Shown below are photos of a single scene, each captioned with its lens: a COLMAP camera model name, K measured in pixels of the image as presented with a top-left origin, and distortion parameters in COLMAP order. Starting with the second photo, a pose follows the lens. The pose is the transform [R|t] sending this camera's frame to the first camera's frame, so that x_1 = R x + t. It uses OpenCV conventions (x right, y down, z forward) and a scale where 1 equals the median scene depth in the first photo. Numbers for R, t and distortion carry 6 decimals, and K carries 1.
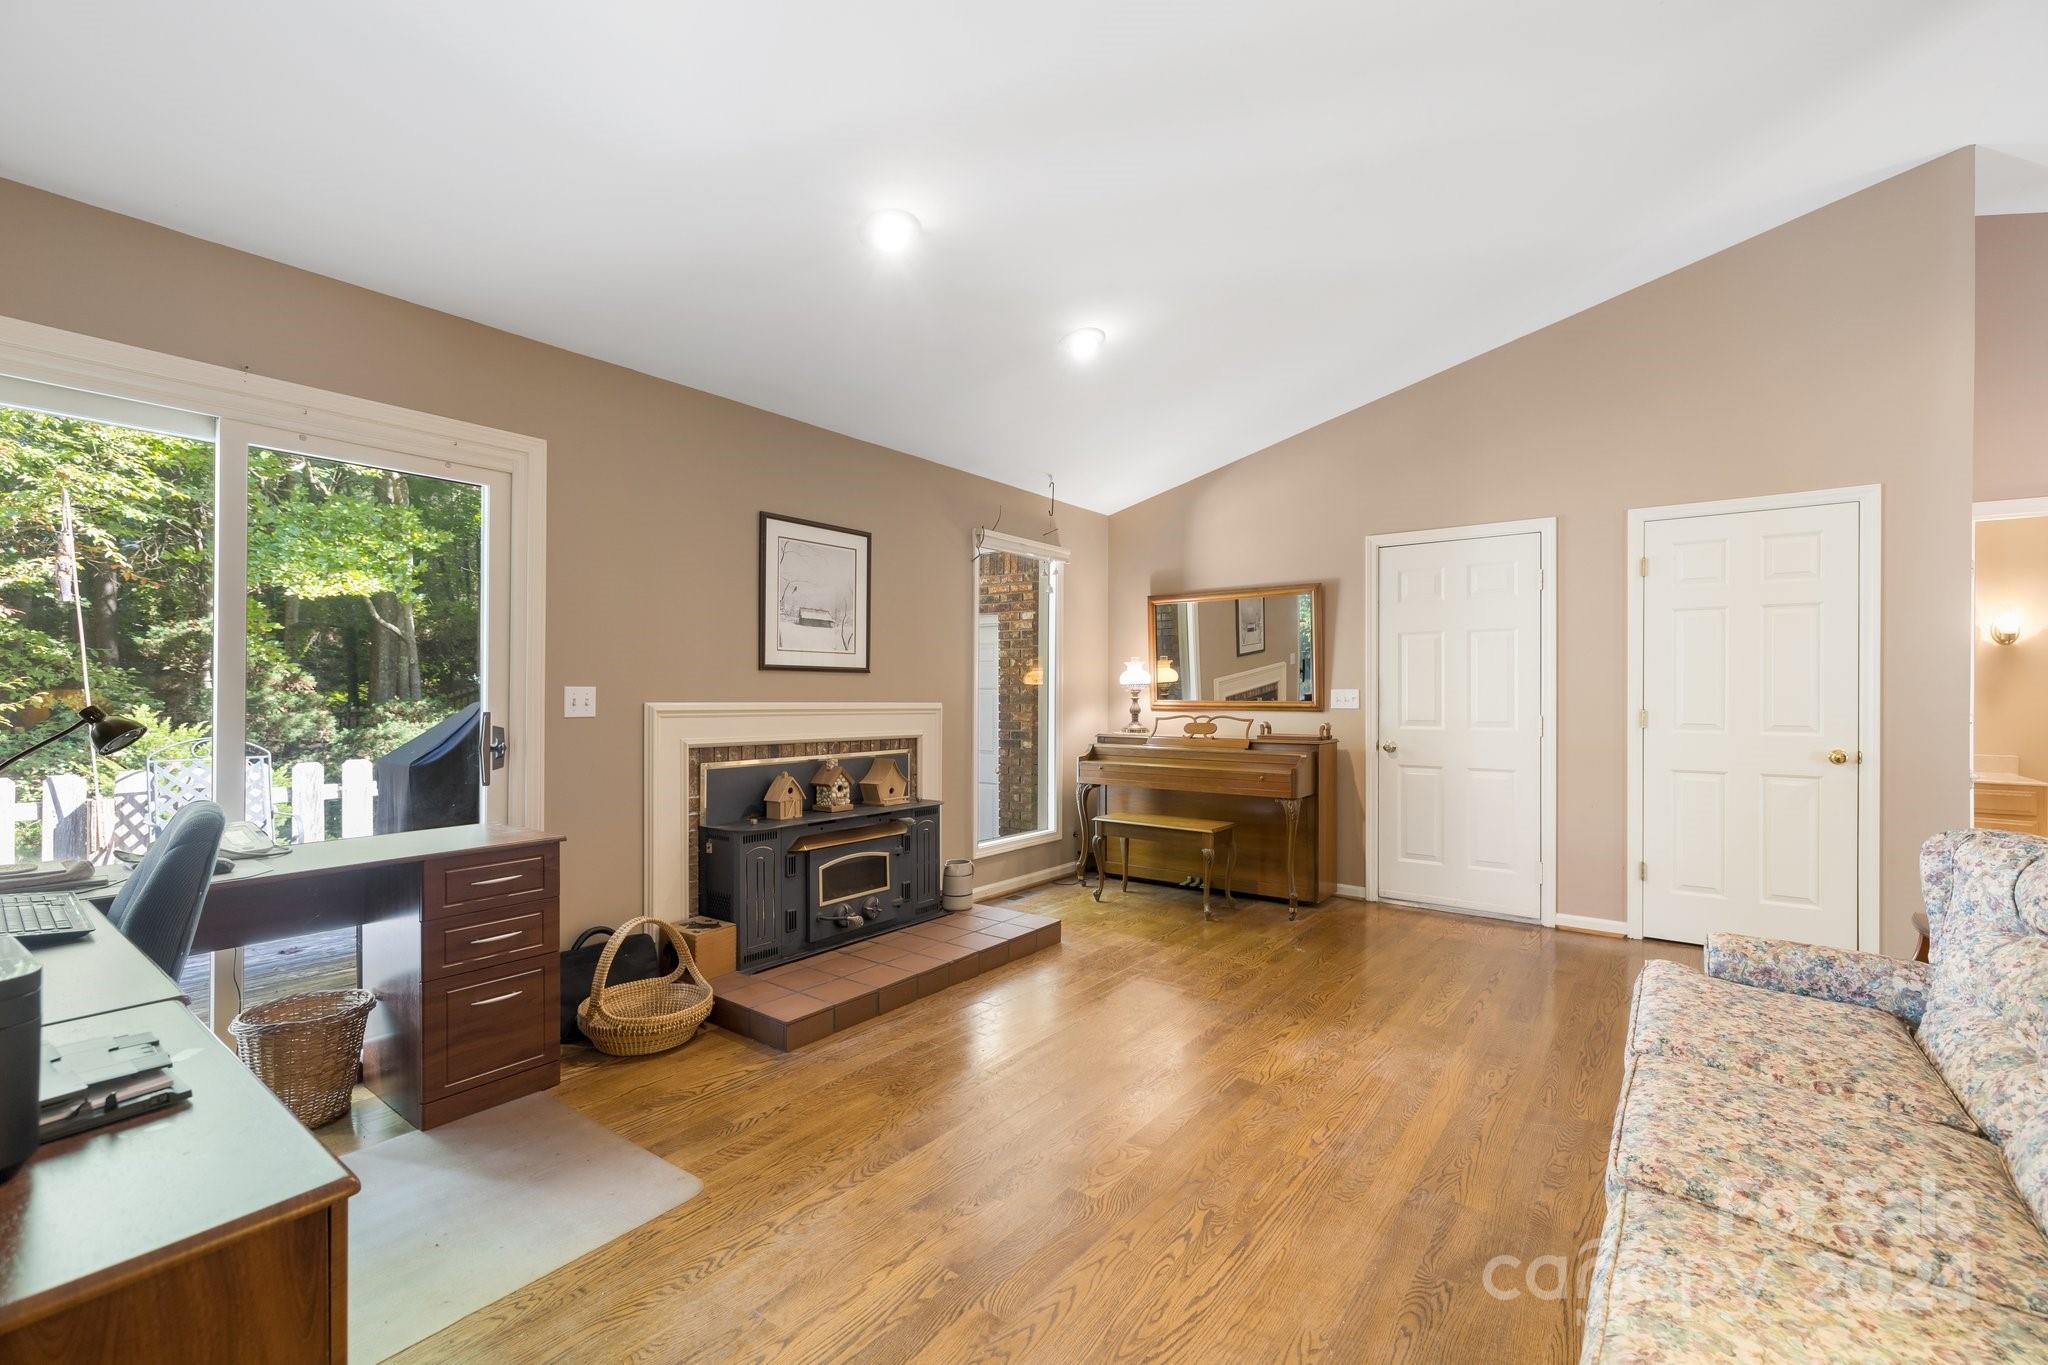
lens RADIAL K [[858.6, 0, 1026.6], [0, 858.6, 693.8], [0, 0, 1]] dist [0.009130, 0.000133]
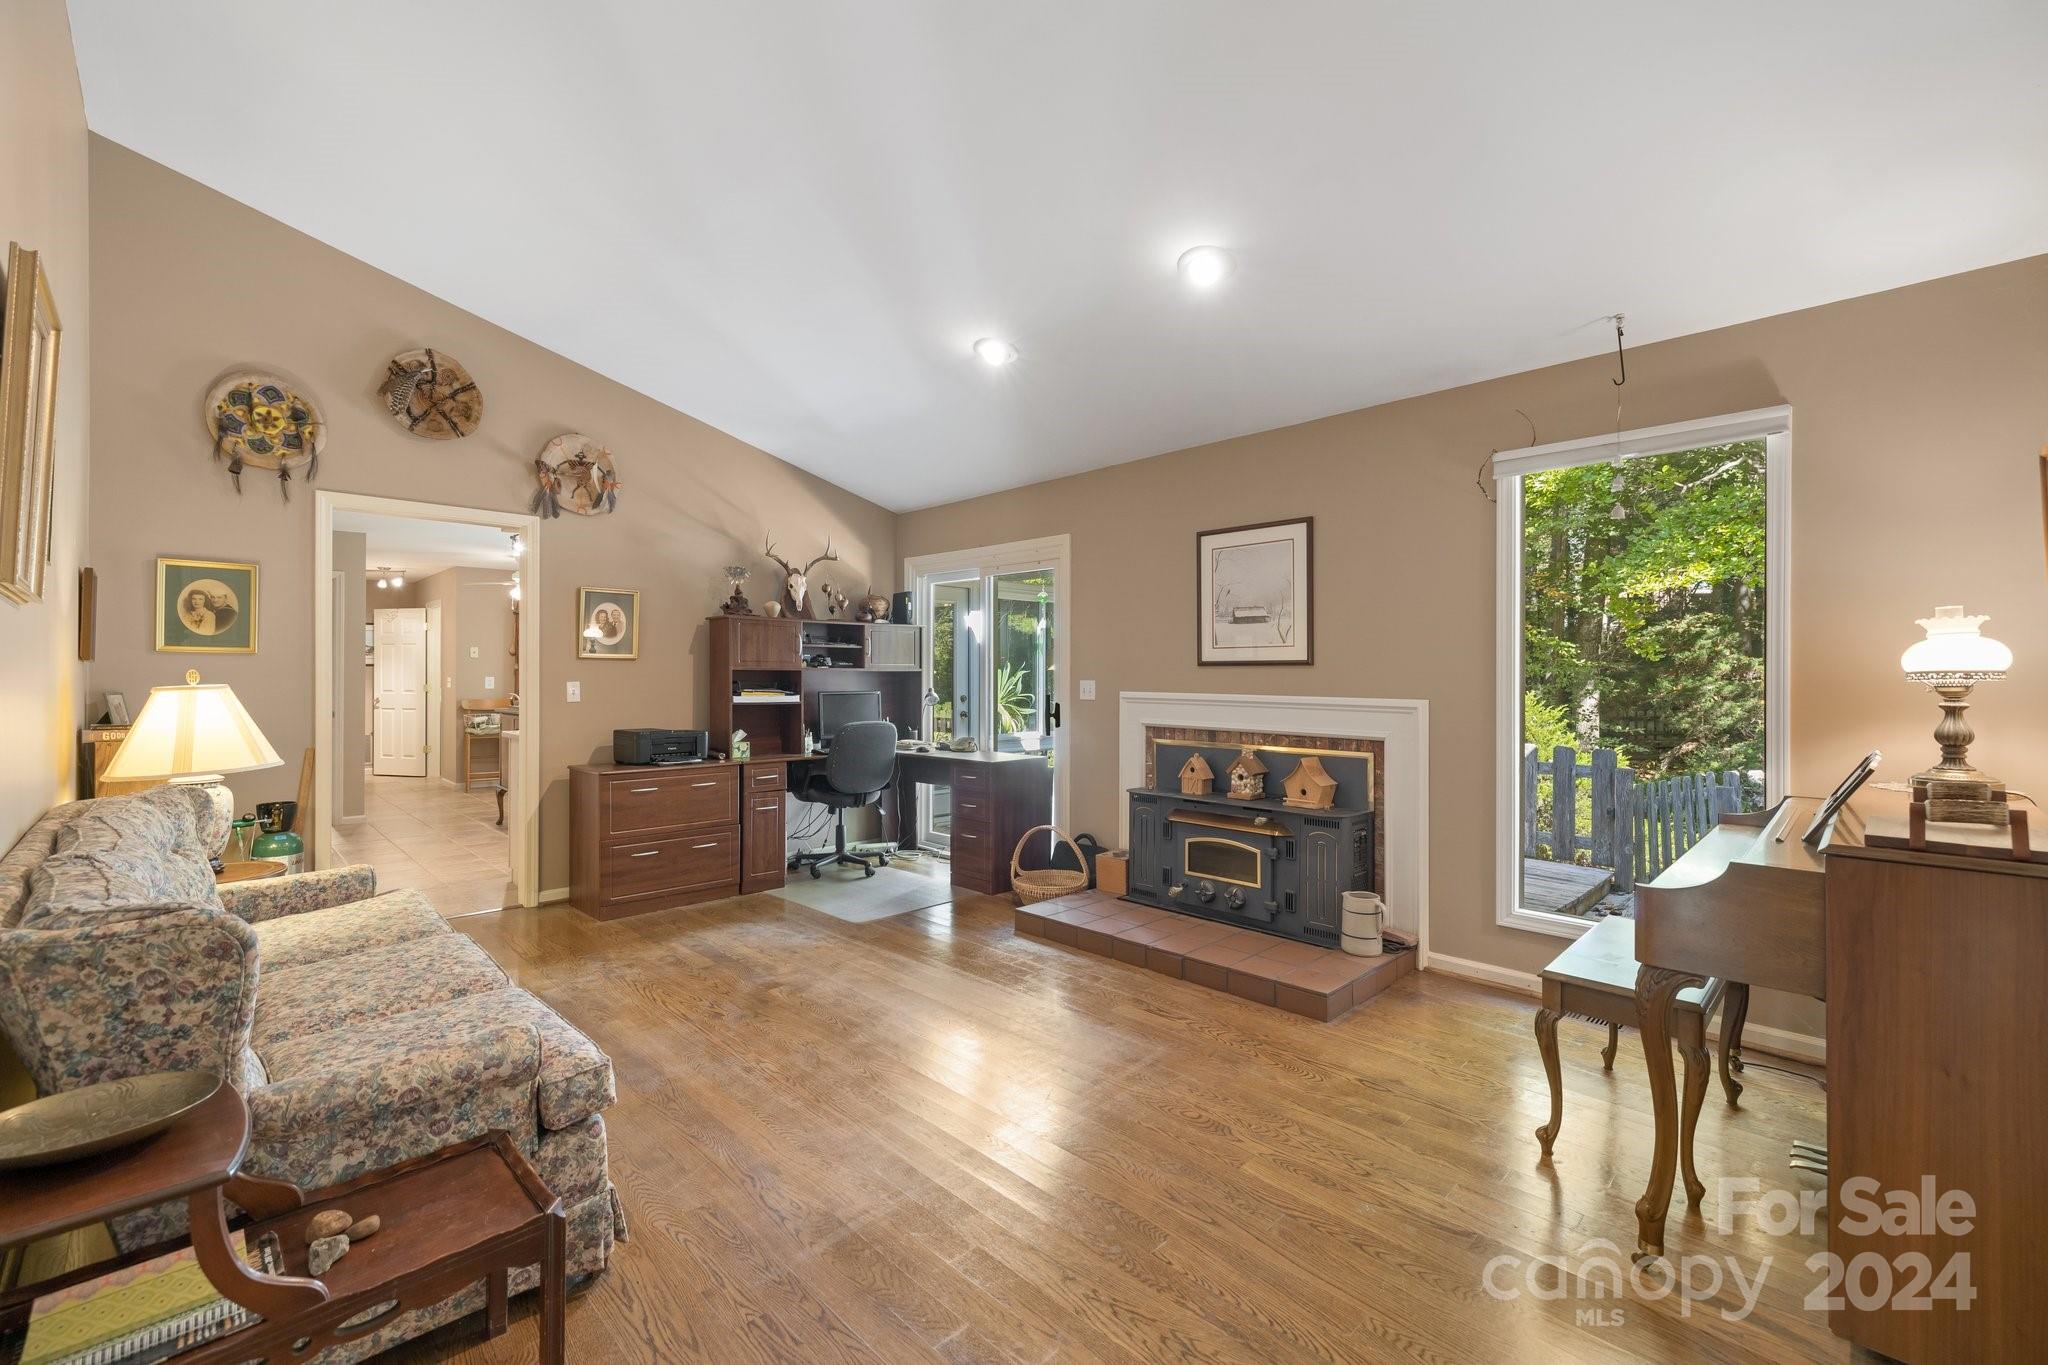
lens RADIAL K [[858.6, 0, 1028.6], [0, 858.6, 676.6], [0, 0, 1]] dist [0.009130, 0.000133]
pose [[-0.140128, -0.002145, -0.990131, 0.864766], [-0.003447, 0.999993, -0.001679, -0.009937], [0.990127, 0.003177, -0.140135, 0.901590]]
